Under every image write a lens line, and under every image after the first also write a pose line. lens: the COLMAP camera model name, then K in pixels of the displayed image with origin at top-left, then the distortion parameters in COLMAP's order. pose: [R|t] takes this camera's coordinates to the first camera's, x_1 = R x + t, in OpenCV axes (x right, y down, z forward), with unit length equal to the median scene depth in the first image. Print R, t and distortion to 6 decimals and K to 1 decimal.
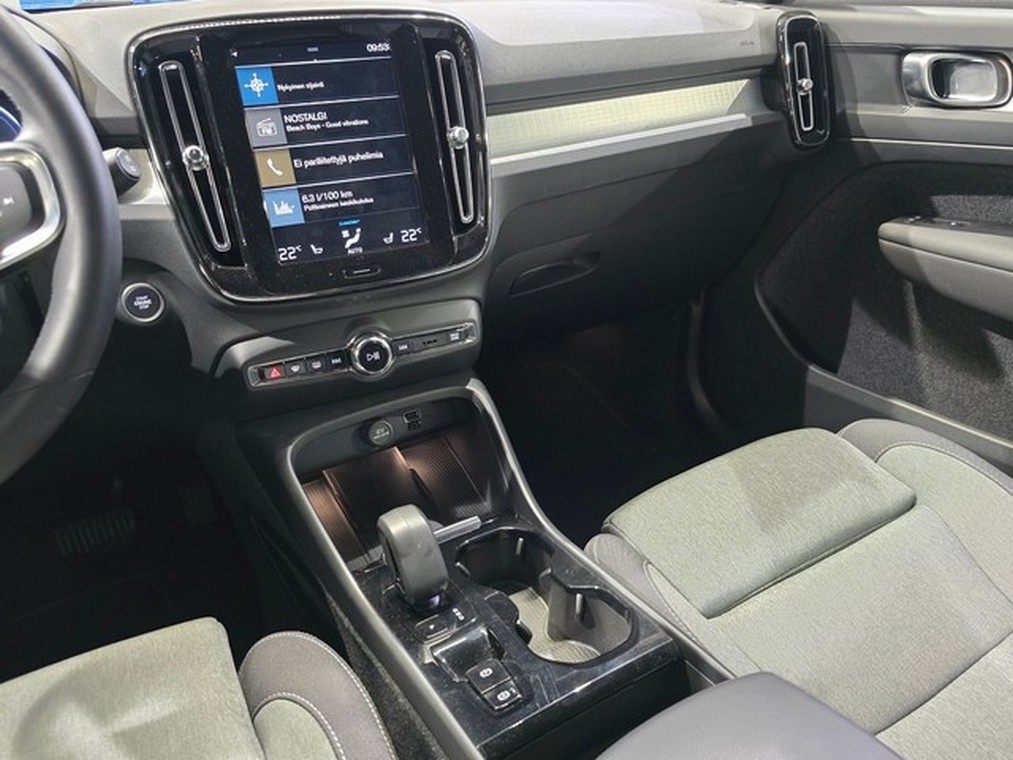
lens RADIAL K [[713.7, 0, 505.5], [0, 713.7, 382.3], [0, 0, 1]] dist [0.034880, -0.039715]
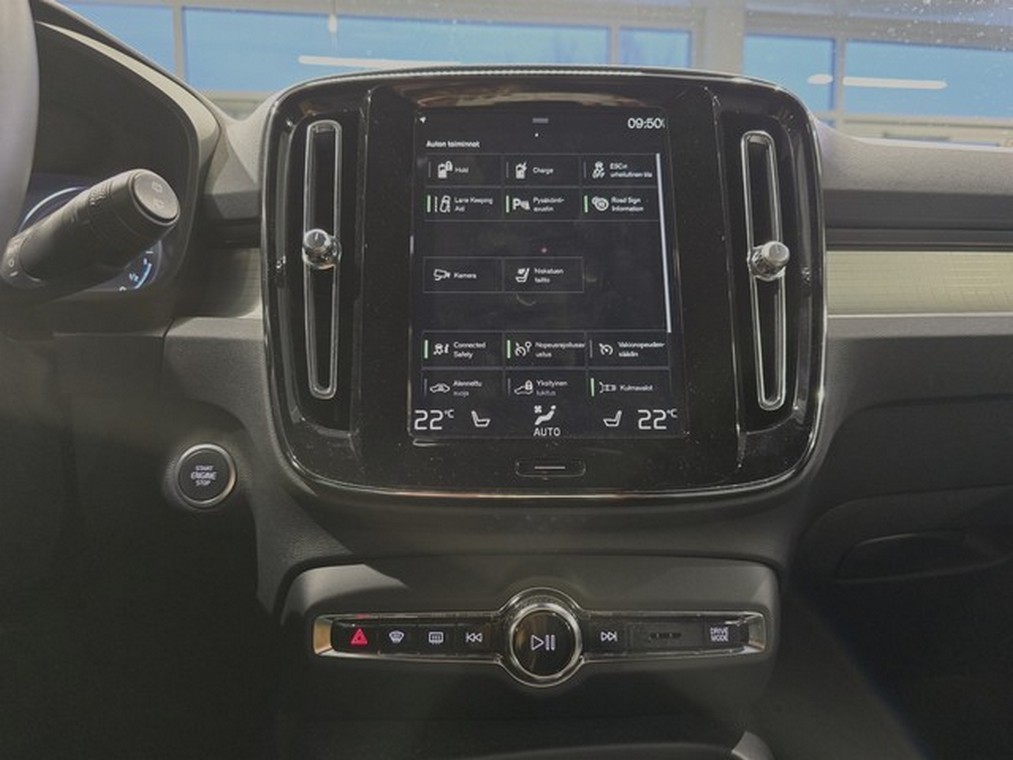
lens RADIAL K [[754.7, 0, 506.5], [0, 754.7, 380.0], [0, 0, 1]] dist [0.056060, -0.056711]
pose [[0.926898, 0.077340, -0.367257, -0.032055], [-0.206621, 0.922051, -0.327306, -0.026858], [0.313316, 0.379263, 0.870628, 0.477948]]
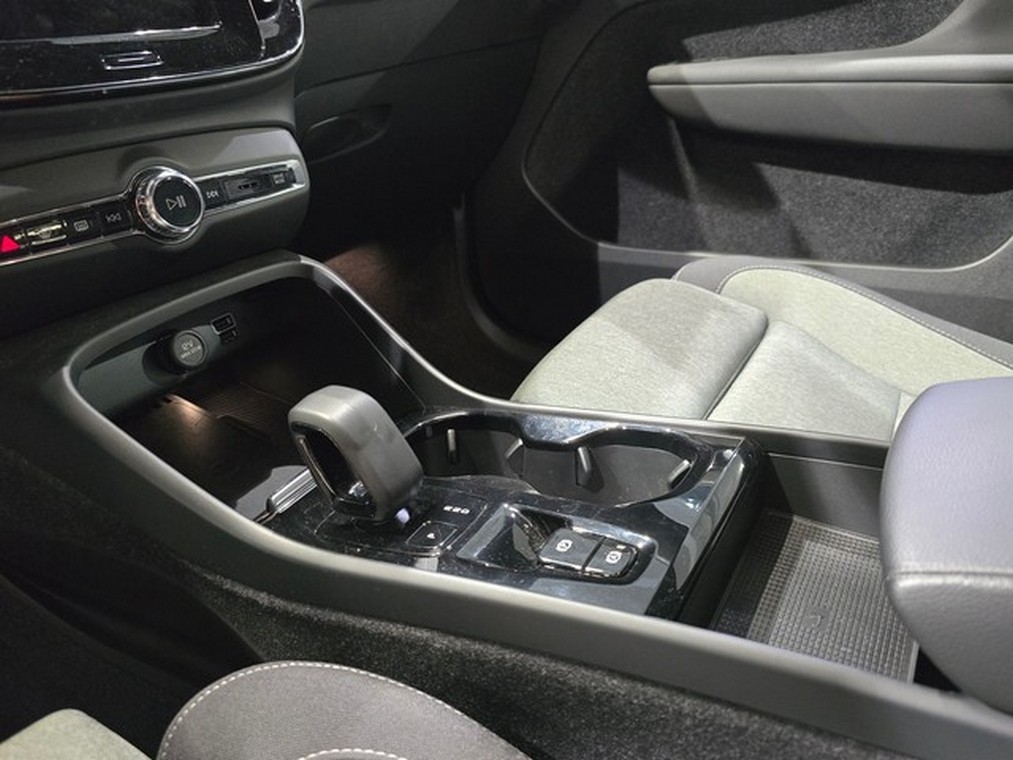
lens RADIAL K [[755.0, 0, 516.1], [0, 755.0, 389.6], [0, 0, 1]] dist [0.050783, -0.047713]
pose [[0.868504, -0.223895, 0.442235, -0.263000], [0.229787, 0.972376, 0.041018, 0.168024], [-0.439202, 0.065995, 0.895961, 0.279642]]
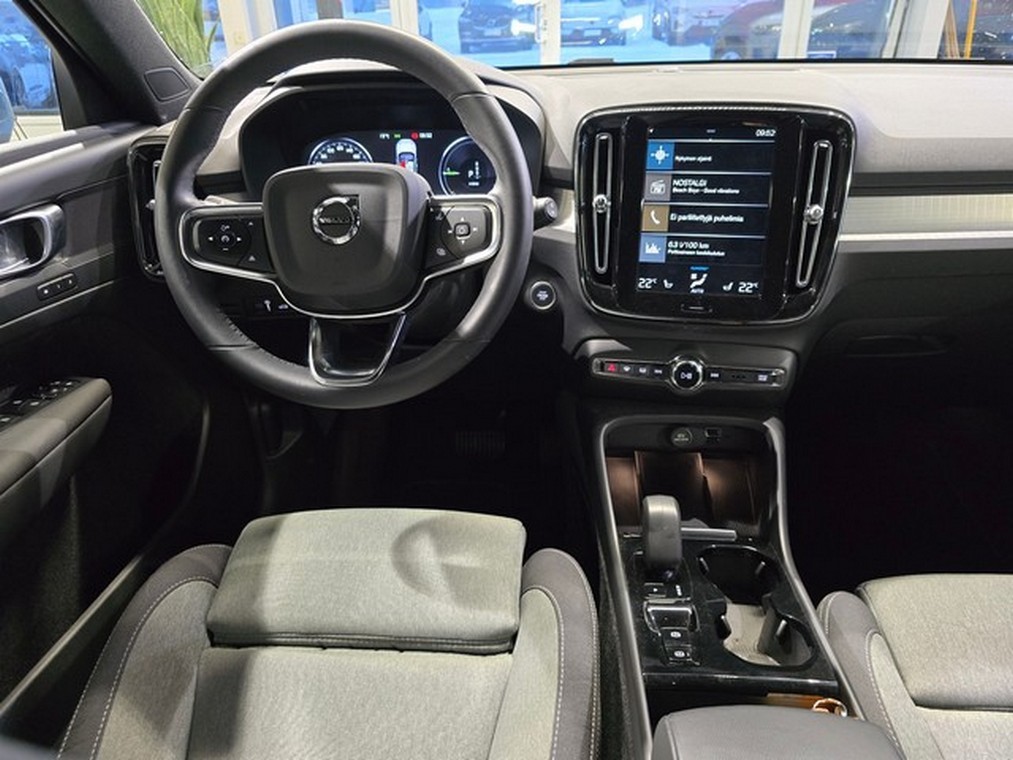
lens RADIAL K [[713.7, 0, 505.5], [0, 713.7, 382.3], [0, 0, 1]] dist [0.034880, -0.039715]
pose [[0.818758, 0.278271, -0.502196, 0.187470], [-0.274246, 0.958008, 0.083723, -0.043914], [0.504406, 0.069176, 0.860691, -0.233398]]
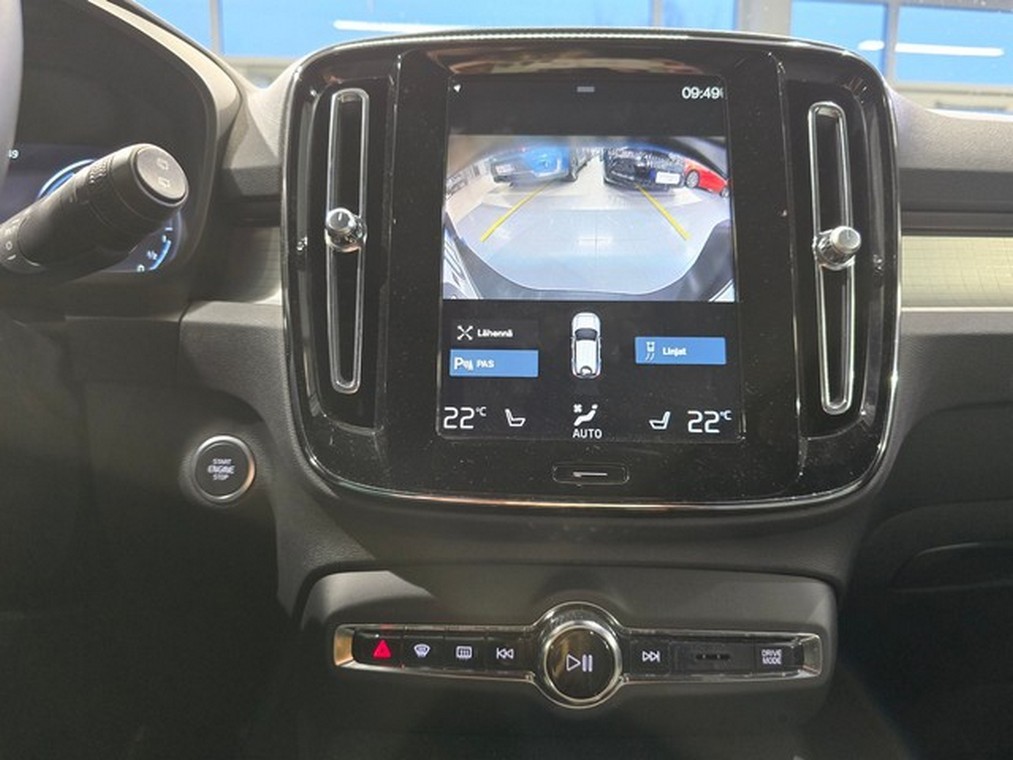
lens RADIAL K [[763.3, 0, 514.2], [0, 763.3, 381.9], [0, 0, 1]] dist [0.040092, -0.039303]
pose [[0.912855, 0.105708, -0.394363, -0.051562], [-0.231181, 0.929969, -0.285853, -0.053964], [0.336528, 0.352112, 0.873365, 0.507299]]
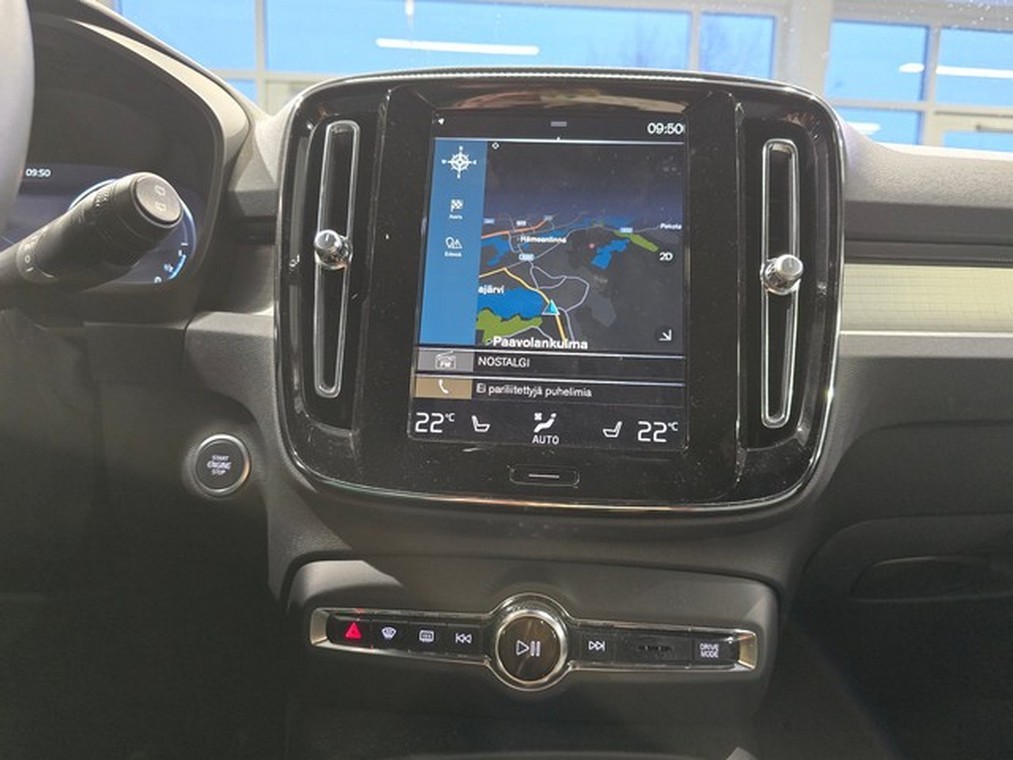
lens RADIAL K [[755.0, 0, 516.1], [0, 755.0, 389.6], [0, 0, 1]] dist [0.050783, -0.047713]
pose [[0.895279, 0.124005, -0.427901, 0.009807], [-0.264128, 0.921215, -0.285656, -0.049417], [0.358766, 0.368763, 0.857497, 0.486757]]
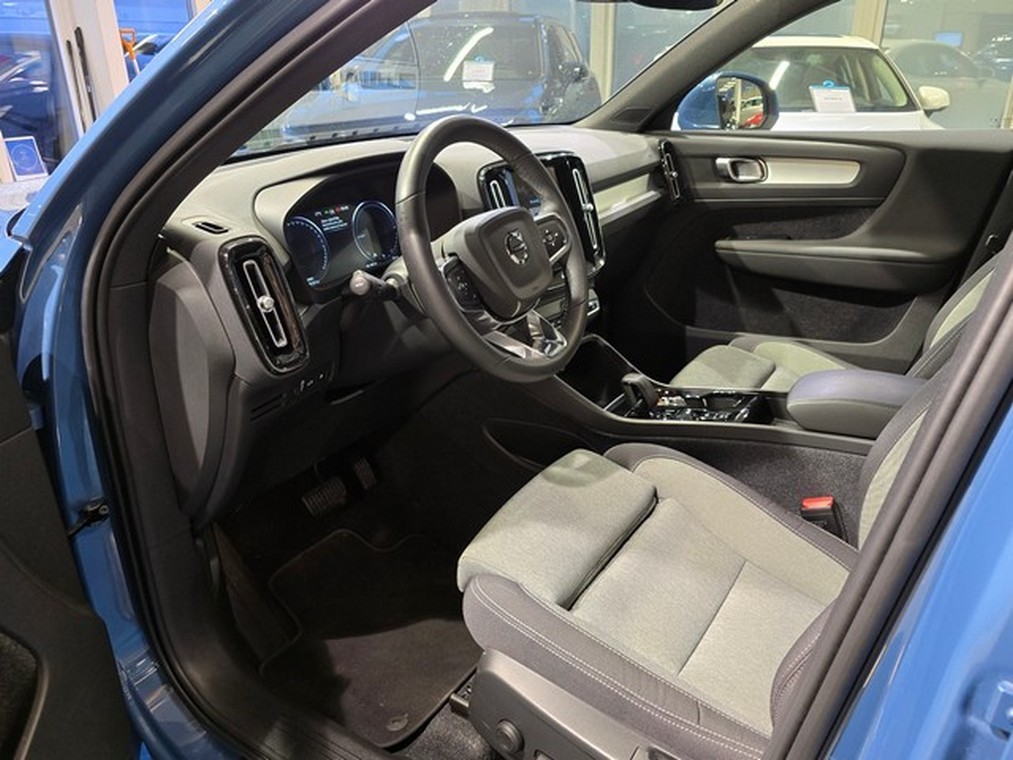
lens RADIAL K [[755.0, 0, 516.1], [0, 755.0, 389.6], [0, 0, 1]] dist [0.050783, -0.047713]
pose [[0.892245, -0.162990, 0.421110, -1.280327], [0.206385, 0.976674, -0.059266, 0.257382], [-0.401627, 0.139790, 0.905071, -0.834836]]
